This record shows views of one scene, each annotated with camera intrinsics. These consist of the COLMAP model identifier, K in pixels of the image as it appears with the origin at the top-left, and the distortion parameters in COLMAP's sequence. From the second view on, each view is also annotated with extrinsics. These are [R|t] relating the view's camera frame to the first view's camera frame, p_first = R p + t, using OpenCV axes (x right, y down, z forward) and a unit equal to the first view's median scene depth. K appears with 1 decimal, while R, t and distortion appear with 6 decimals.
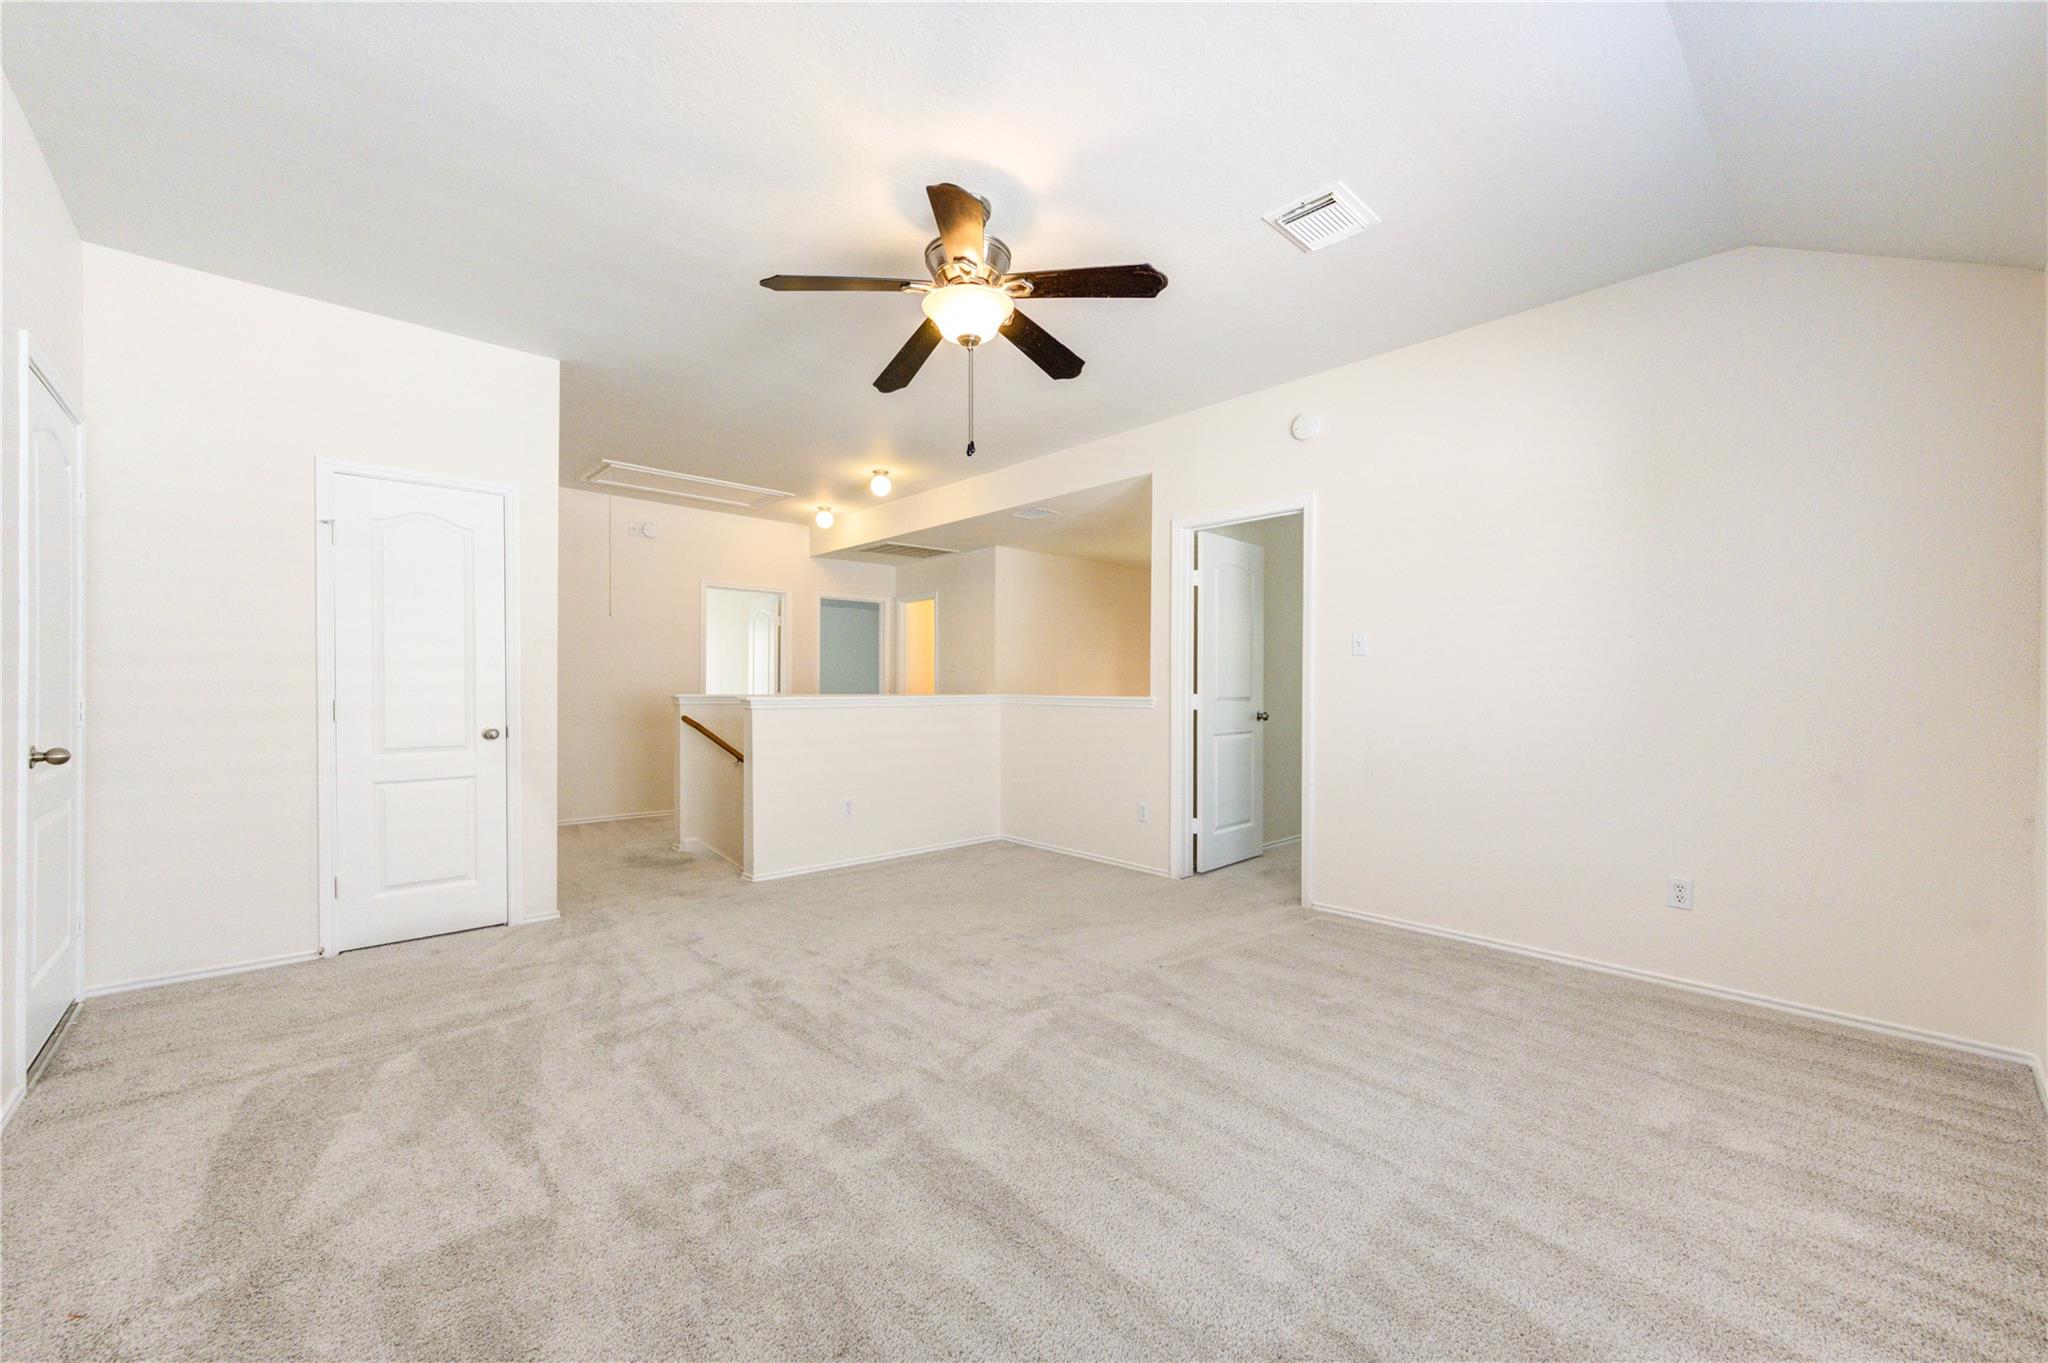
lens RADIAL K [[797.3, 0, 1033.5], [0, 797.3, 690.7], [0, 0, 1]] dist [-0.000382, -0.000072]
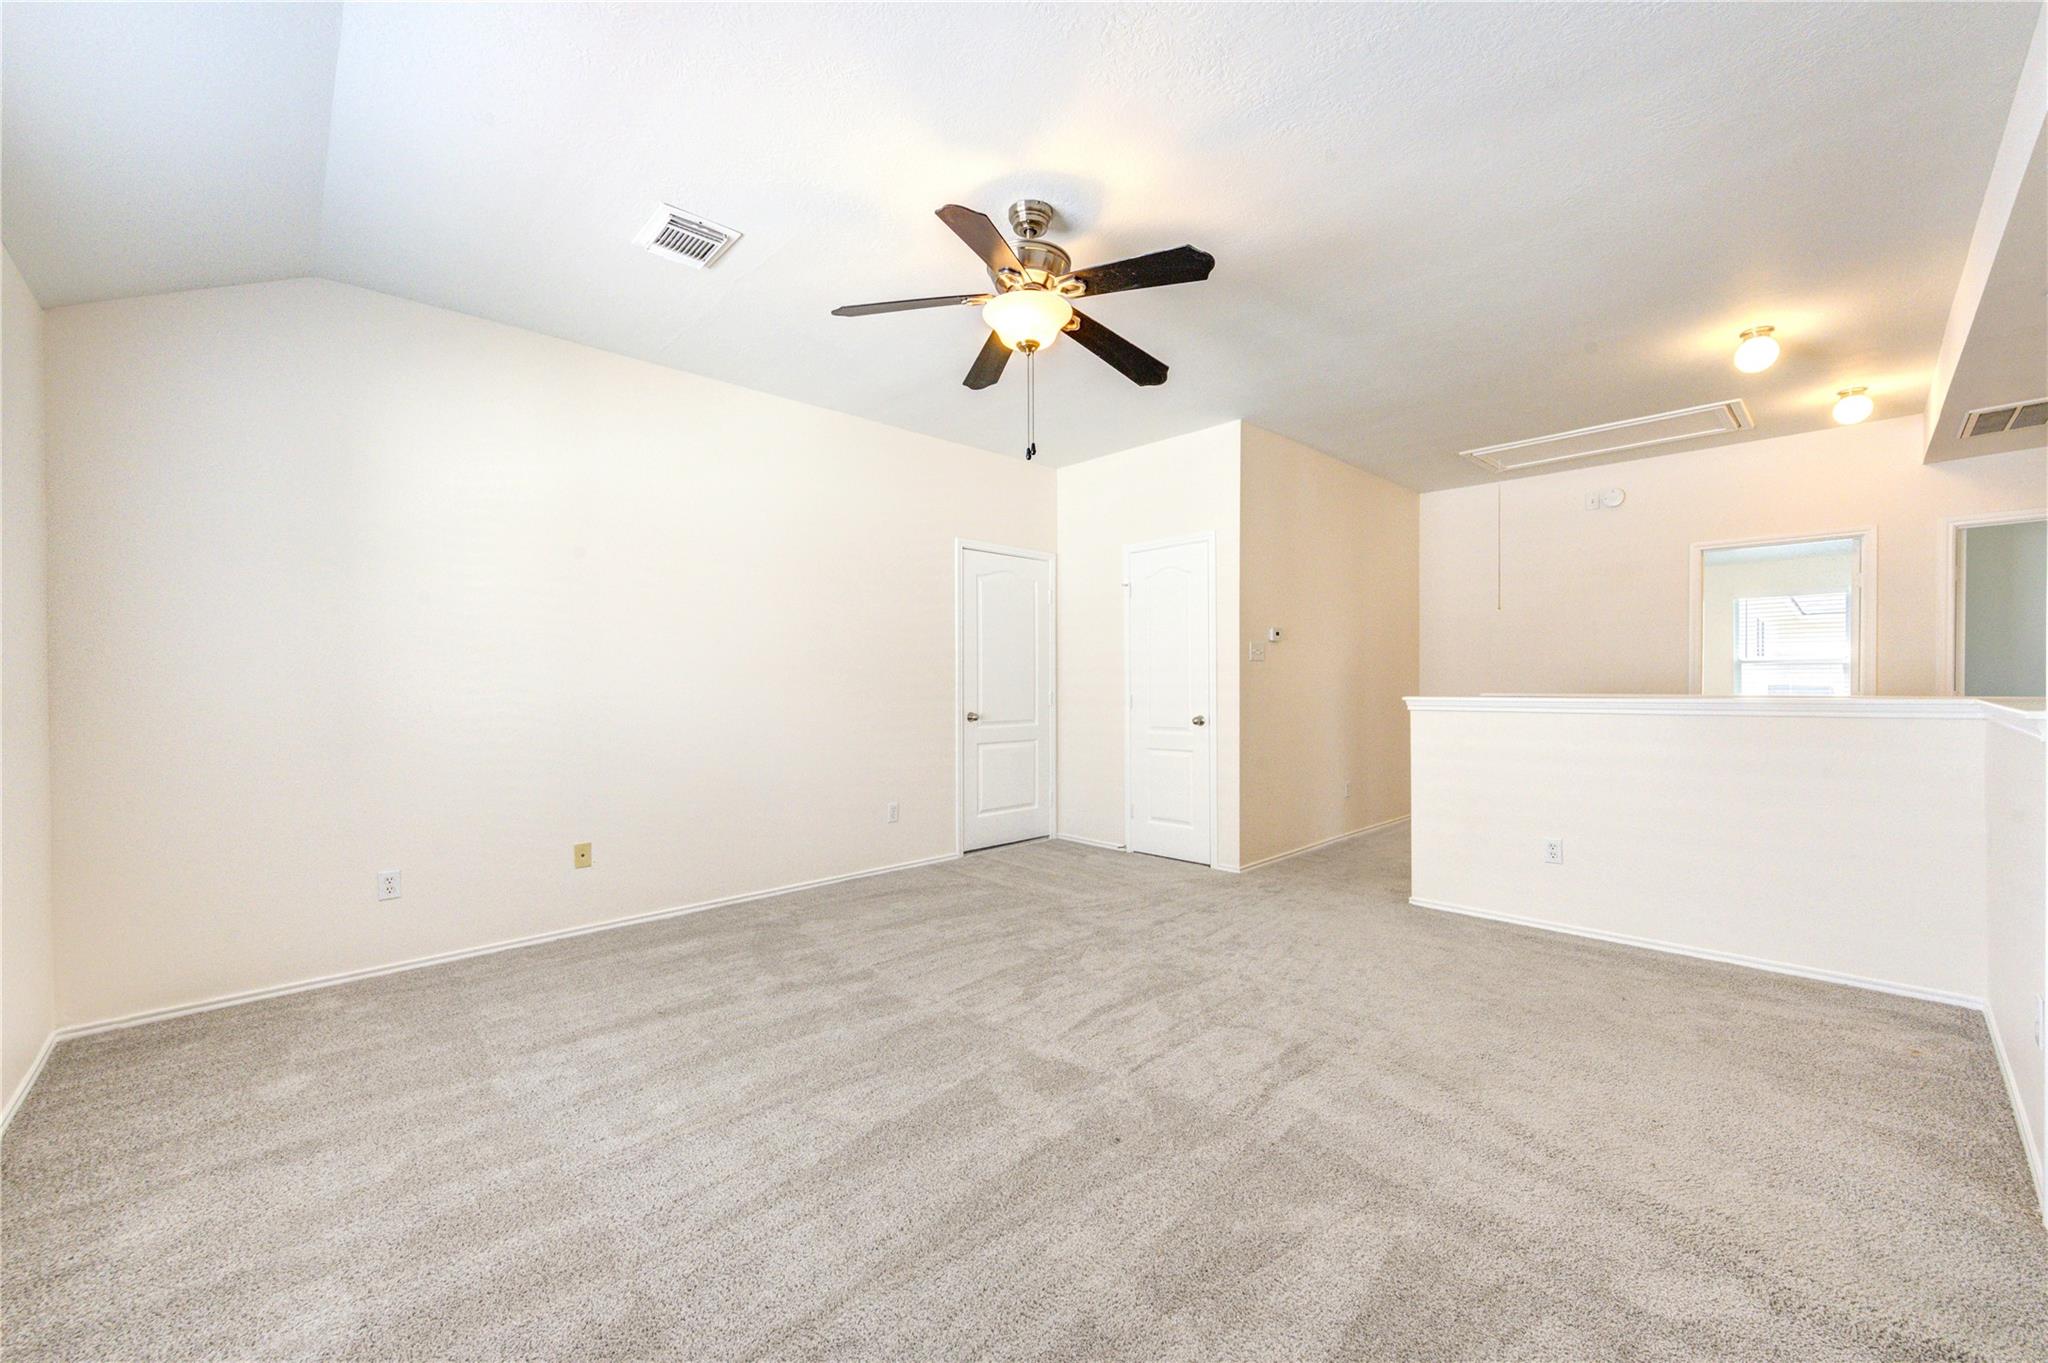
lens RADIAL K [[810.4, 0, 1024.0], [0, 810.4, 681.5], [0, 0, 1]] dist [0.001476, 0.000122]
pose [[0.004796, -0.003589, -0.999982, 0.759085], [-0.000329, 0.999993, -0.003591, -0.007369], [0.999988, 0.000346, 0.004795, 0.773125]]
